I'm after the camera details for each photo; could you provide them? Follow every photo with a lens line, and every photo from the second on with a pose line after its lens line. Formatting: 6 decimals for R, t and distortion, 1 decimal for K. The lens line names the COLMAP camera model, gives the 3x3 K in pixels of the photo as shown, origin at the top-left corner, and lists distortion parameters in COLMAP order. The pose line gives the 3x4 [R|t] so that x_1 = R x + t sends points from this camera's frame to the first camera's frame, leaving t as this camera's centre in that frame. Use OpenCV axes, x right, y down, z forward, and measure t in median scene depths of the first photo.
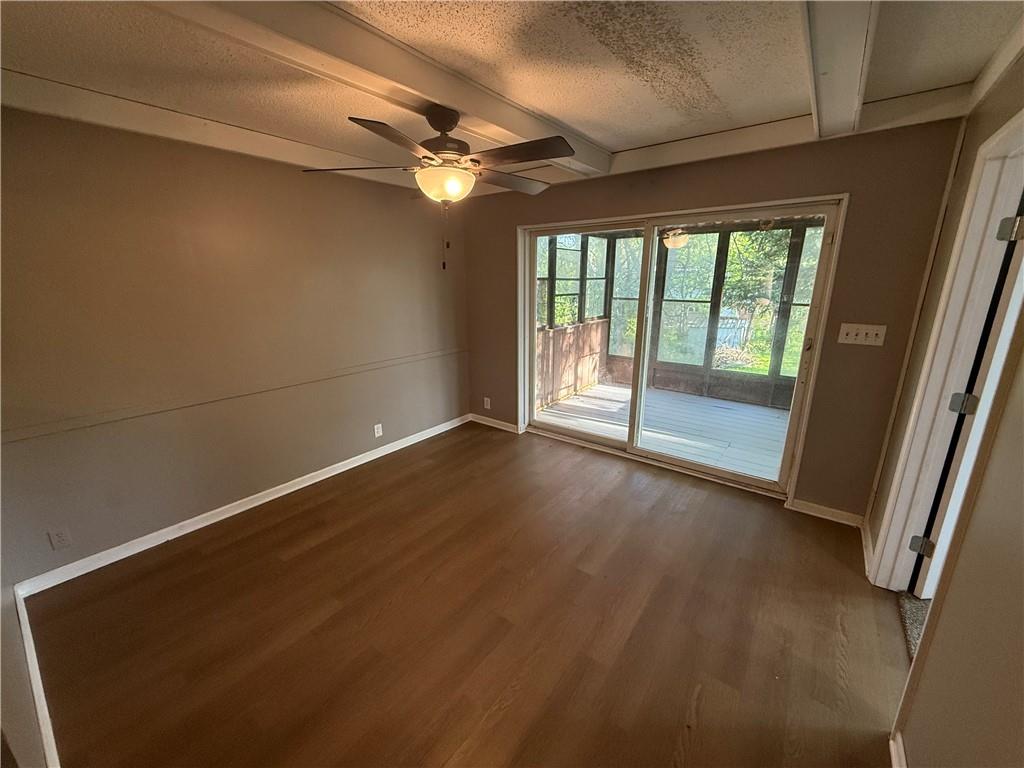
lens RADIAL K [[407.7, 0, 510.3], [0, 407.7, 383.4], [0, 0, 1]] dist [0.000068, -0.000657]
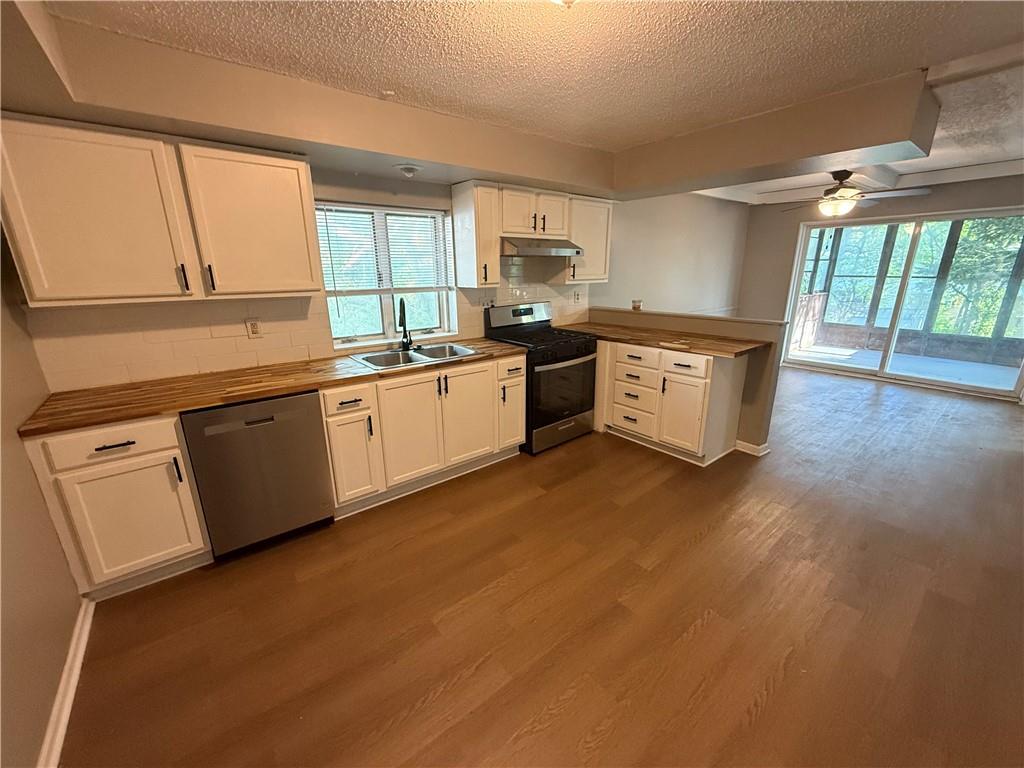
lens RADIAL K [[407.7, 0, 507.6], [0, 407.7, 382.3], [0, 0, 1]] dist [0.000068, -0.000657]
pose [[0.969025, 0.067061, -0.237684, -0.439343], [-0.060839, 0.997588, 0.033426, 0.148610], [0.239352, -0.017930, 0.970767, -0.497690]]
